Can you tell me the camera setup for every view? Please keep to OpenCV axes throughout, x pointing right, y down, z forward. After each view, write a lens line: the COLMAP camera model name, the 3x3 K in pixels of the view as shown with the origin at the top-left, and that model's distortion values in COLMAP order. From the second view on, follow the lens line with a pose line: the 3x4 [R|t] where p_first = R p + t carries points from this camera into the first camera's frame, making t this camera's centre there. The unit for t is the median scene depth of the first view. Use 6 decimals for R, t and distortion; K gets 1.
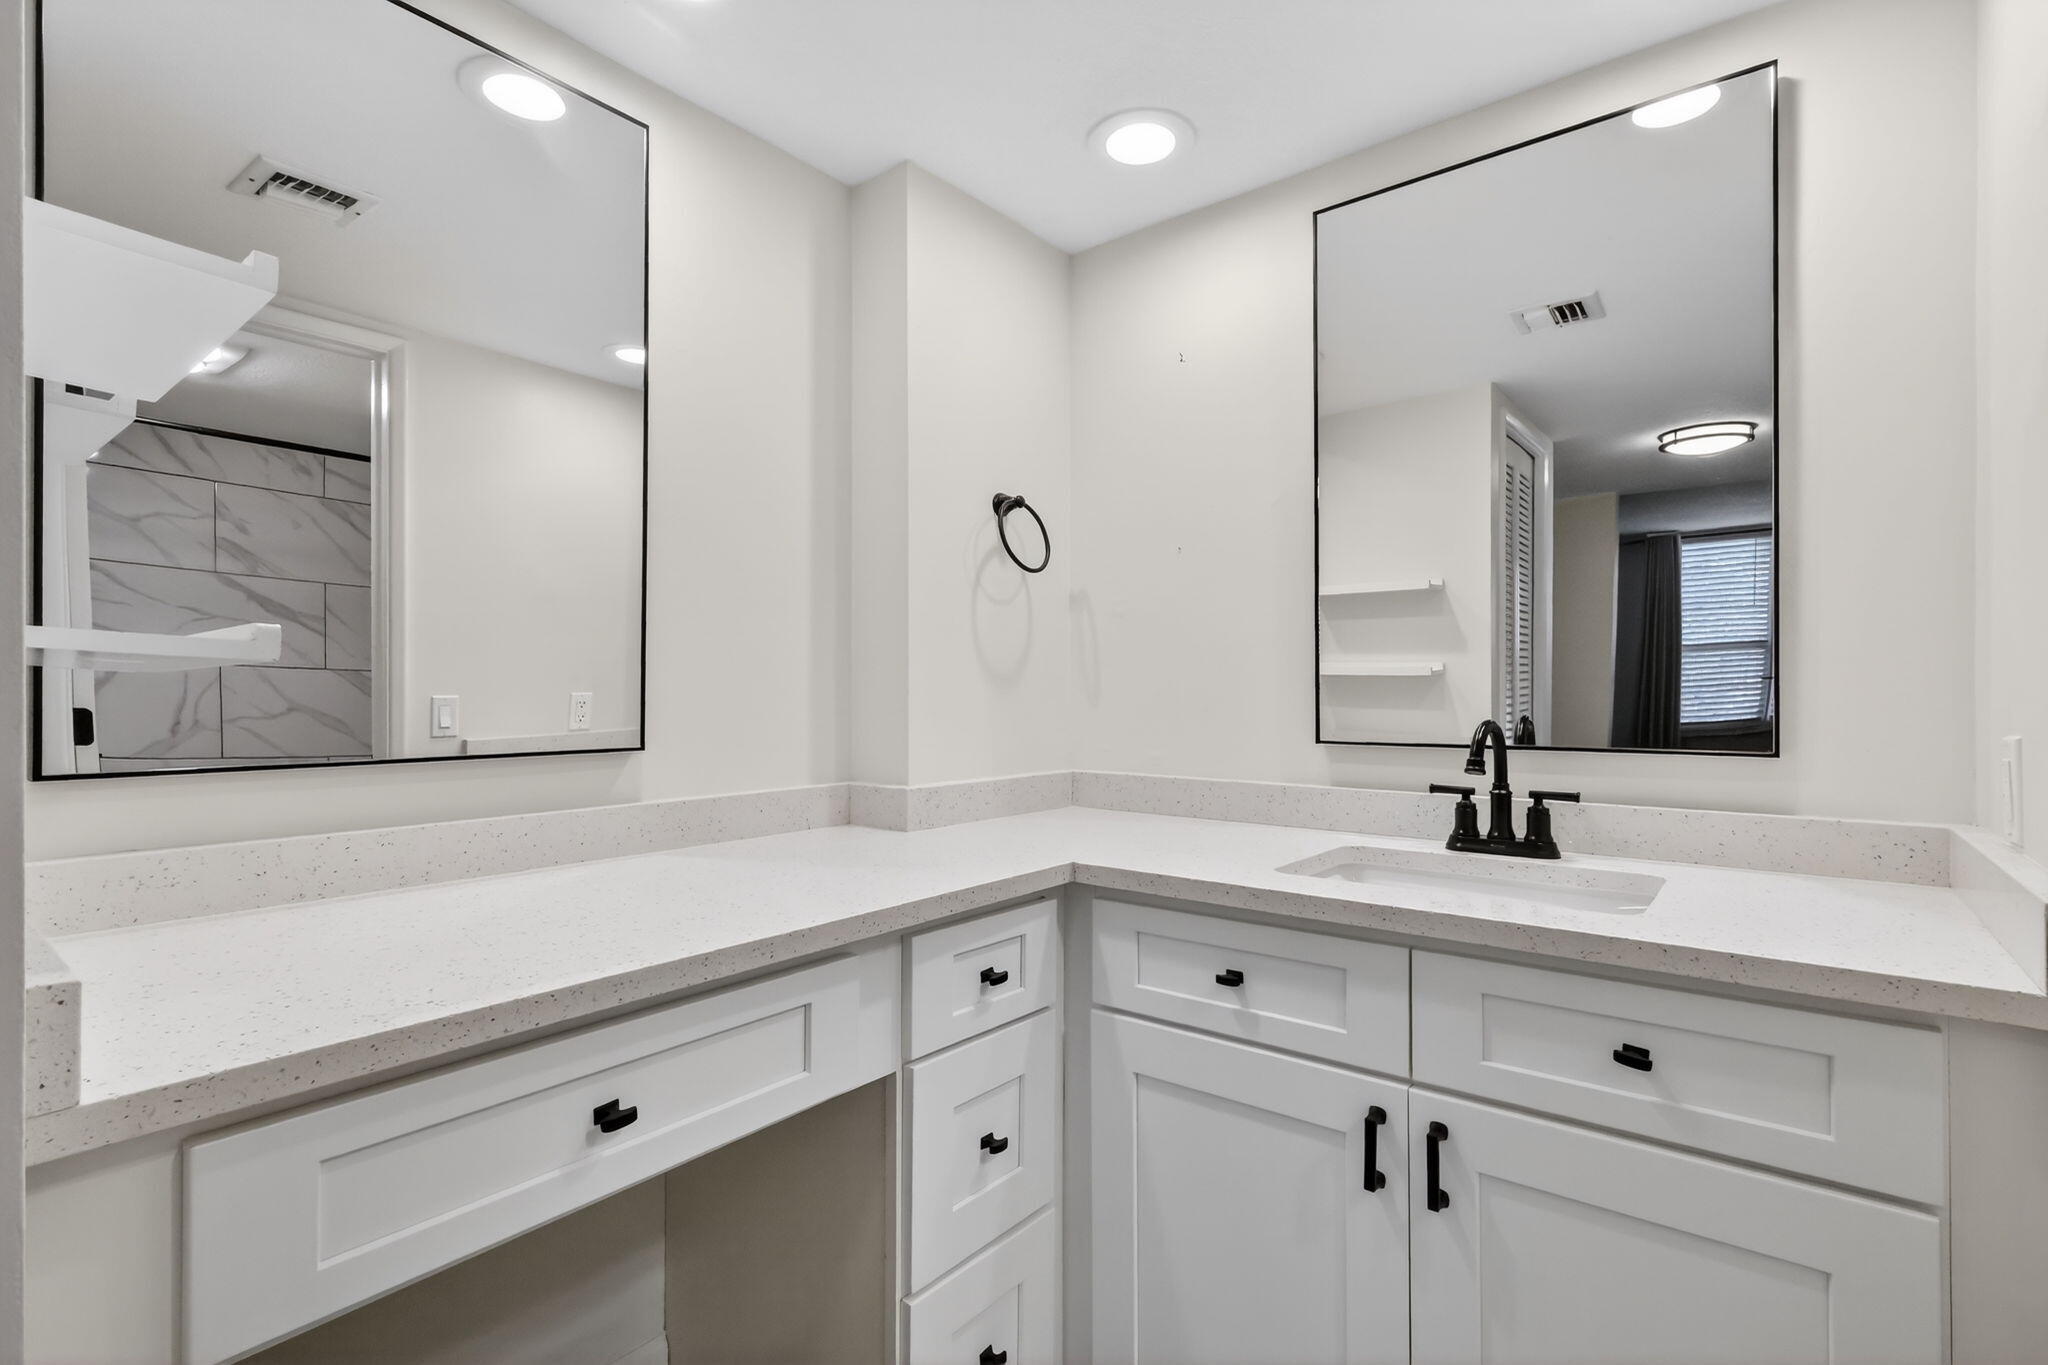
lens RADIAL K [[949.2, 0, 1023.6], [0, 949.2, 690.7], [0, 0, 1]] dist [-0.001427, 0.000119]
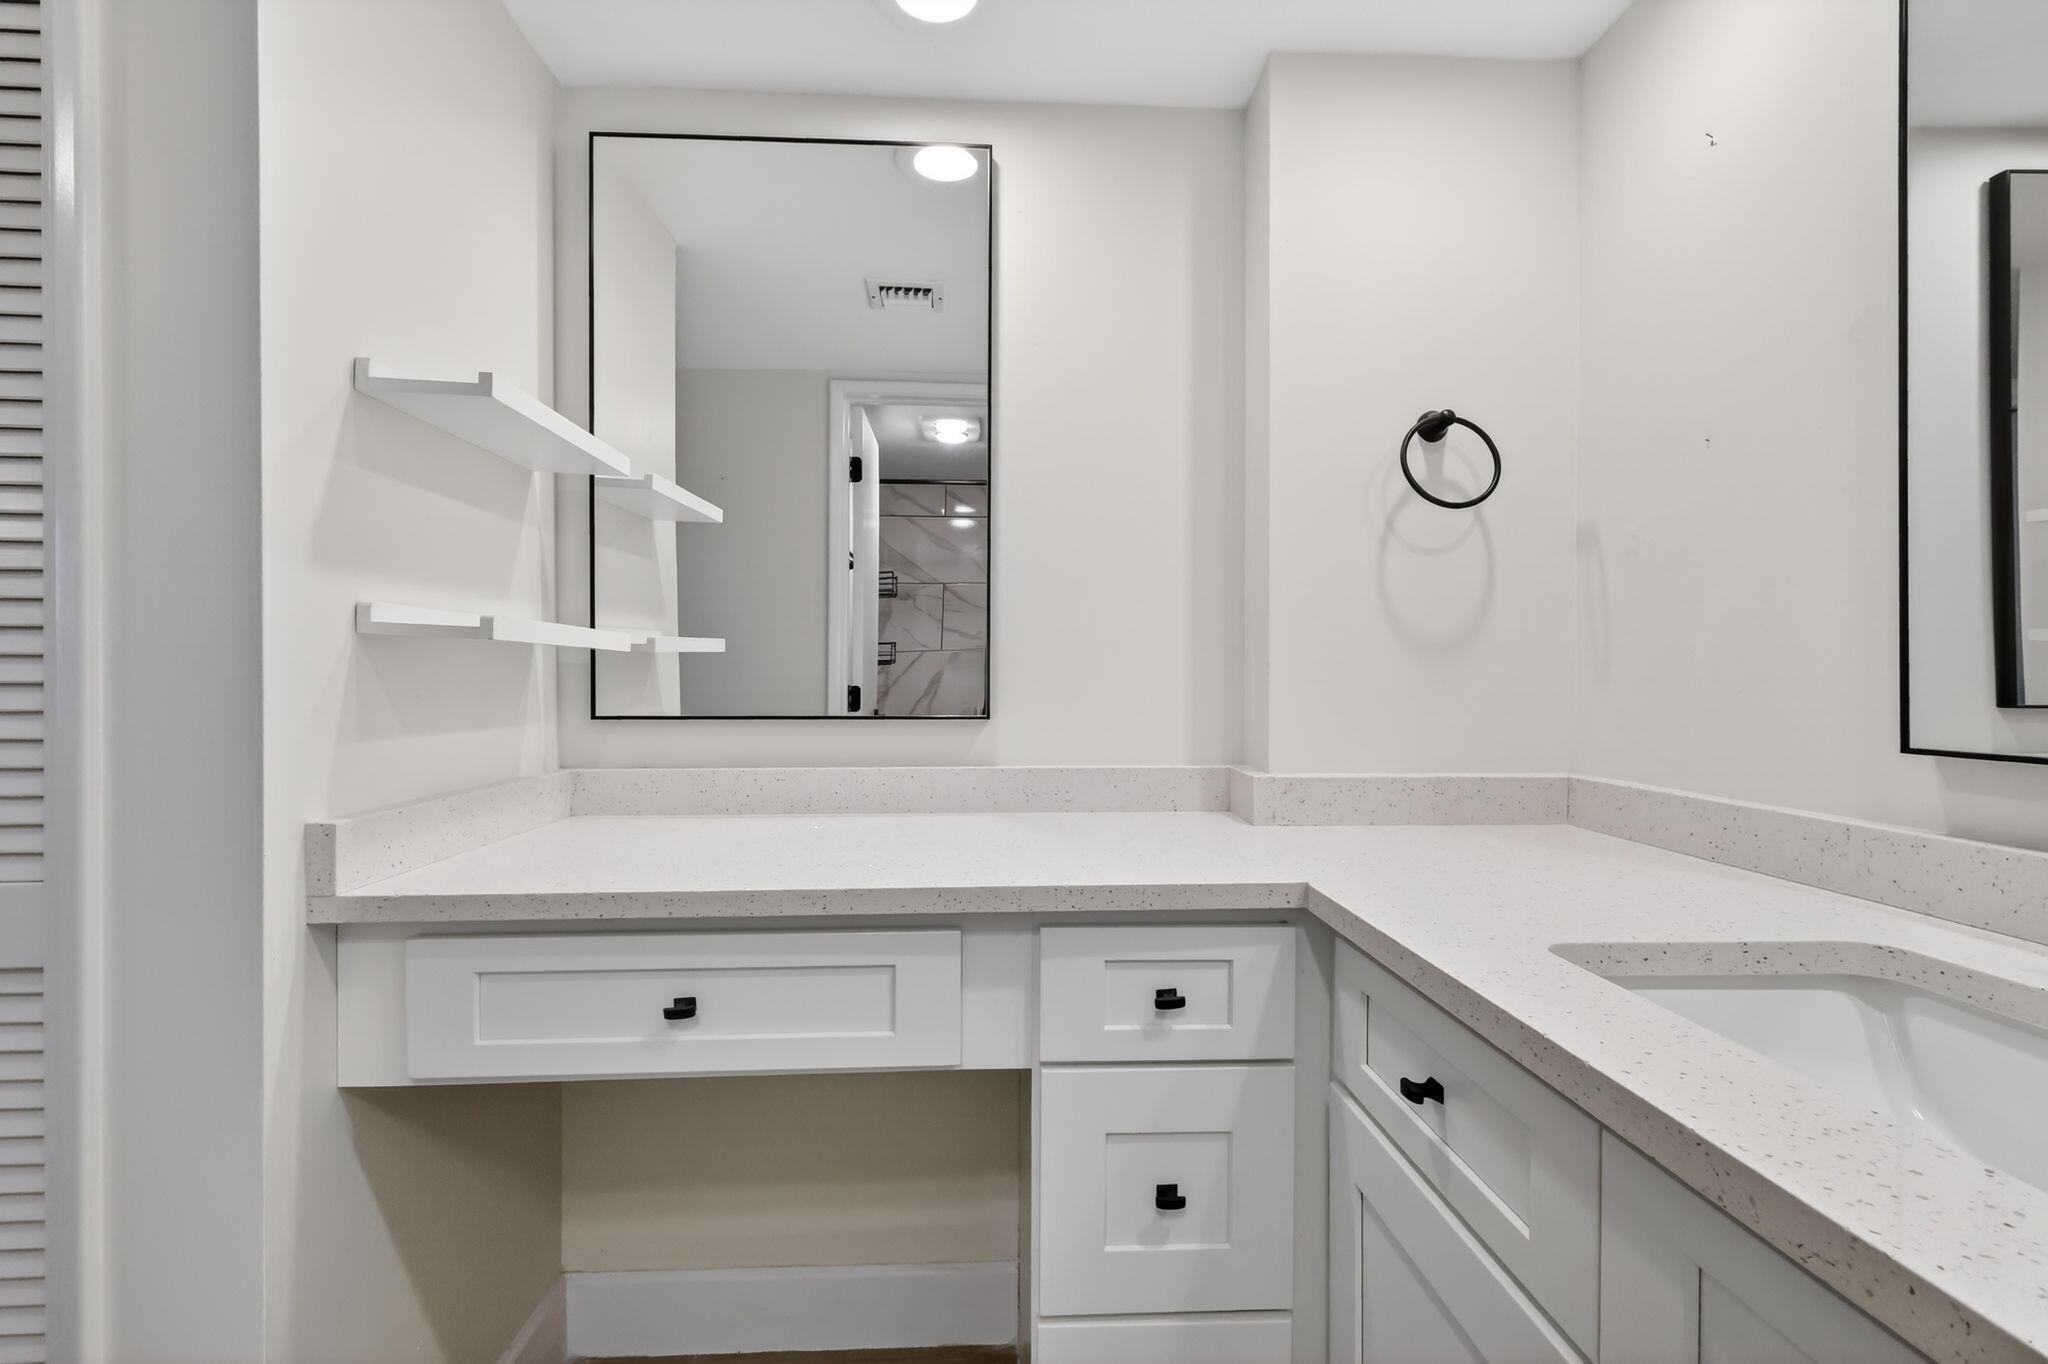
lens RADIAL K [[949.2, 0, 1031.1], [0, 949.2, 677.8], [0, 0, 1]] dist [-0.001427, 0.000119]
pose [[0.674995, 0.003456, -0.737814, 0.414090], [-0.002009, 0.999994, 0.002846, 0.011494], [0.737820, -0.000438, 0.674998, 0.278844]]
